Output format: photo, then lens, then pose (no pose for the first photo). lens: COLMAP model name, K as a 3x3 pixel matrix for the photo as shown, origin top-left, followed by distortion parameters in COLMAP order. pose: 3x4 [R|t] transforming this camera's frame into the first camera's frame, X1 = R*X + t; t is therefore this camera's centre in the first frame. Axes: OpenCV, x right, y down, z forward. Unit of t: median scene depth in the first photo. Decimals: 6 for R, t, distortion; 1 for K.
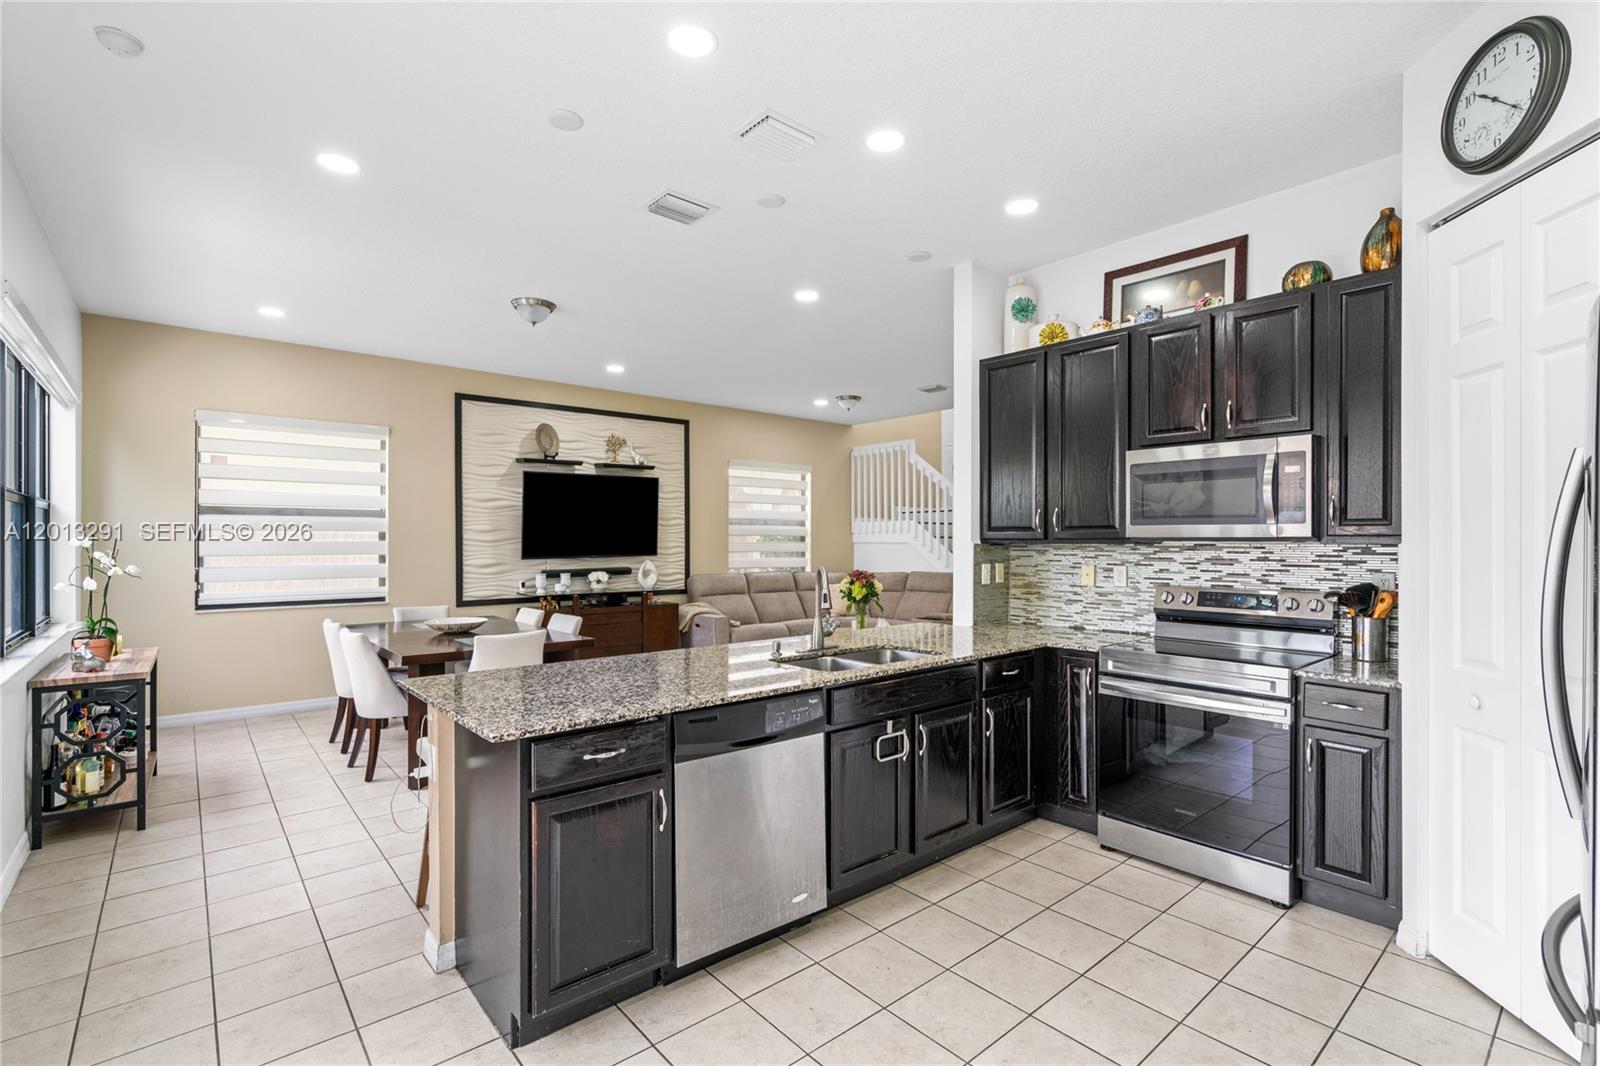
lens RADIAL K [[726.4, 0, 804.8], [0, 726.4, 543.3], [0, 0, 1]] dist [-0.005742, 0.002968]
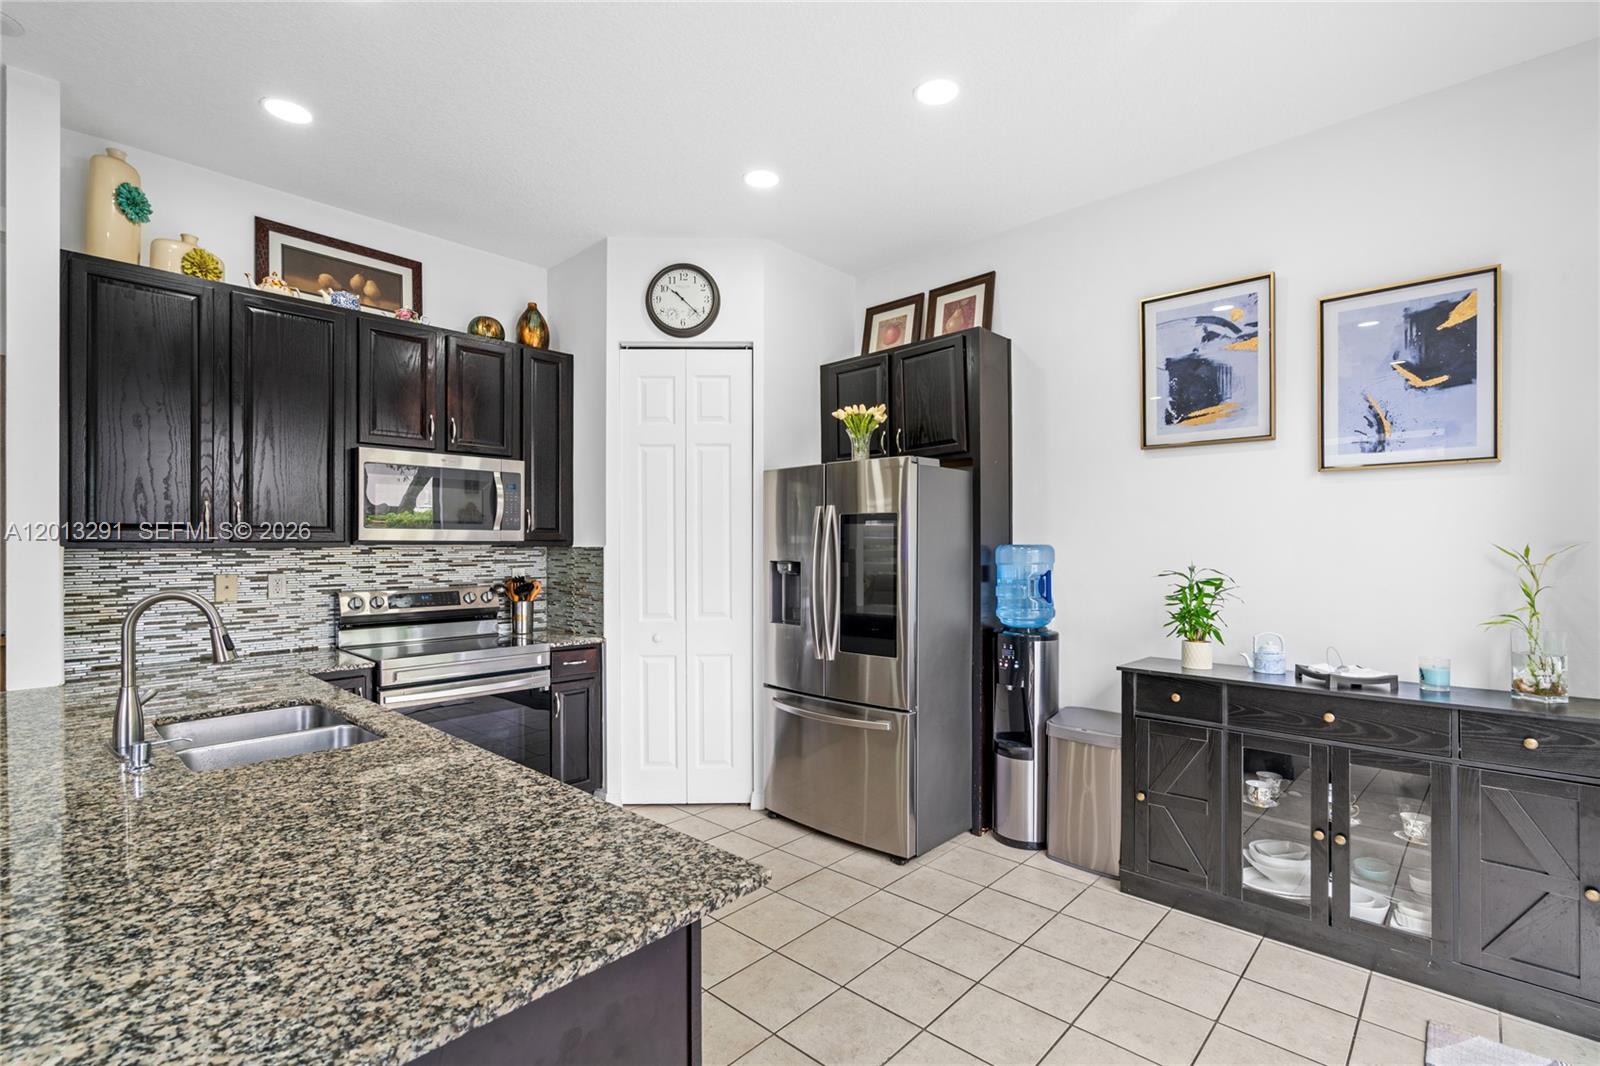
lens RADIAL K [[726.4, 0, 802.1], [0, 726.4, 548.4], [0, 0, 1]] dist [-0.005742, 0.002968]
pose [[-0.108626, -0.004655, 0.994072, -0.428074], [0.003762, 0.999980, 0.005094, -0.000408], [-0.994076, 0.004293, -0.108607, 0.439444]]
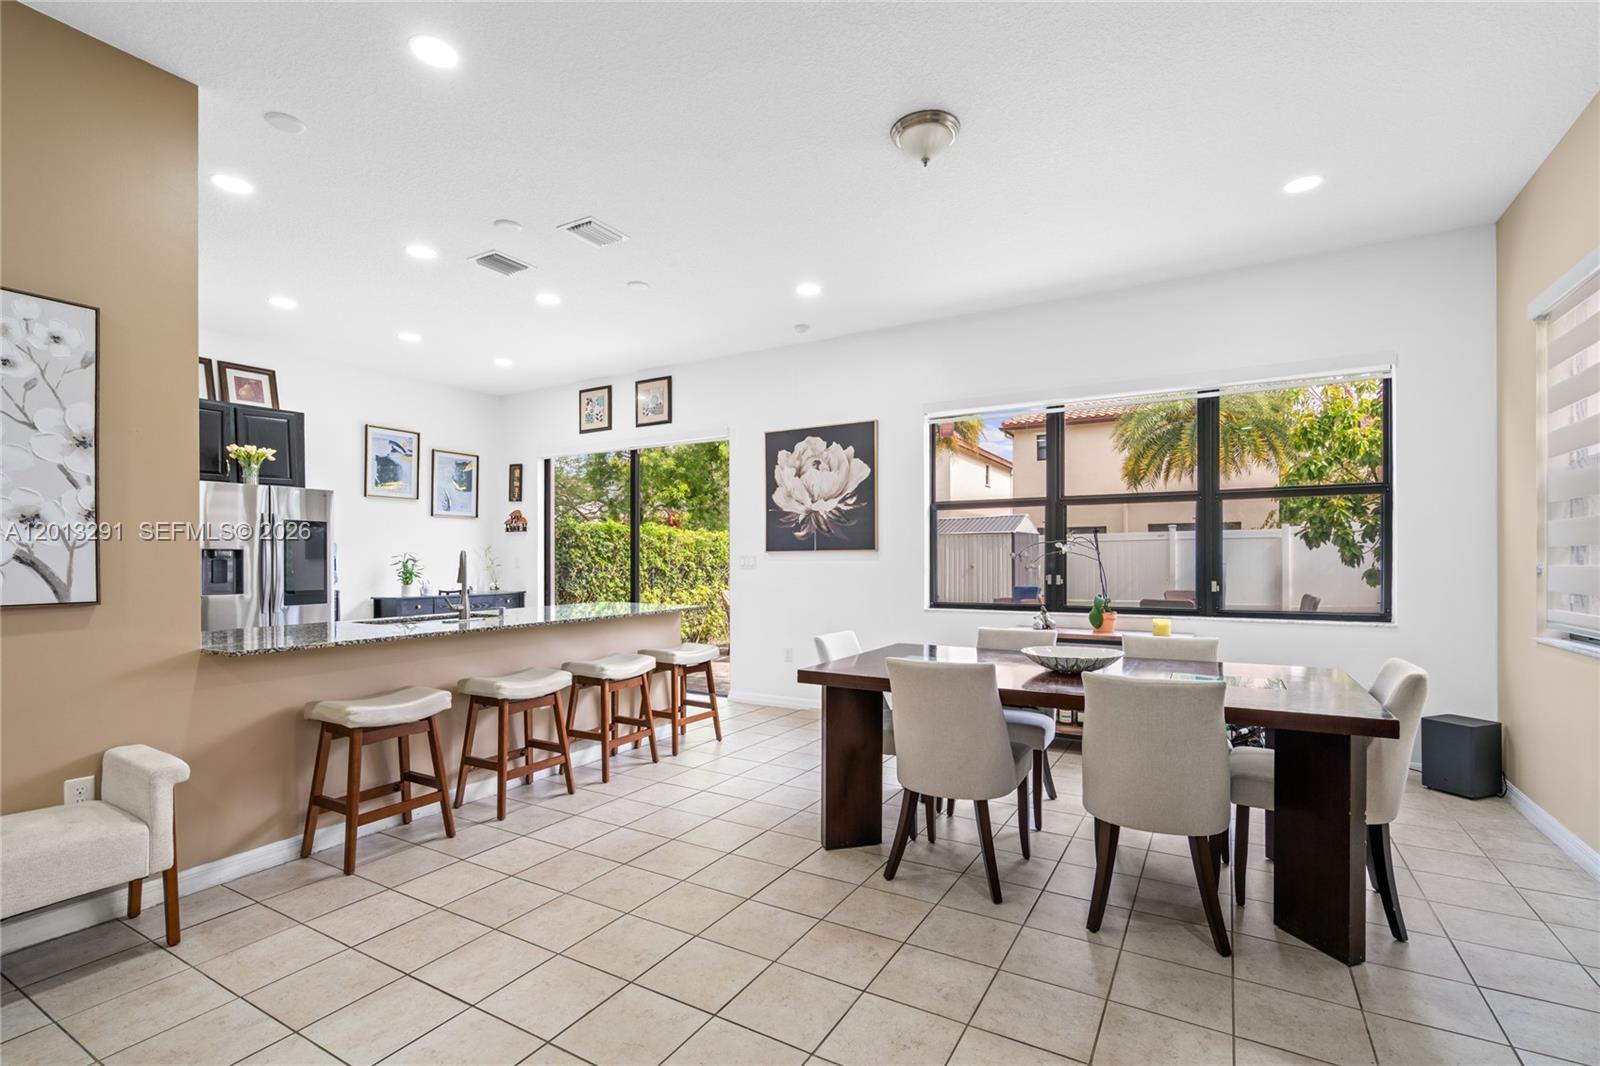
lens RADIAL K [[726.4, 0, 796.0], [0, 726.4, 569.6], [0, 0, 1]] dist [-0.005742, 0.002968]
pose [[-0.947471, 0.007571, -0.319753, -0.087581], [0.002574, 0.999868, 0.016048, 0.034735], [0.319832, 0.014382, -0.947365, 1.761709]]
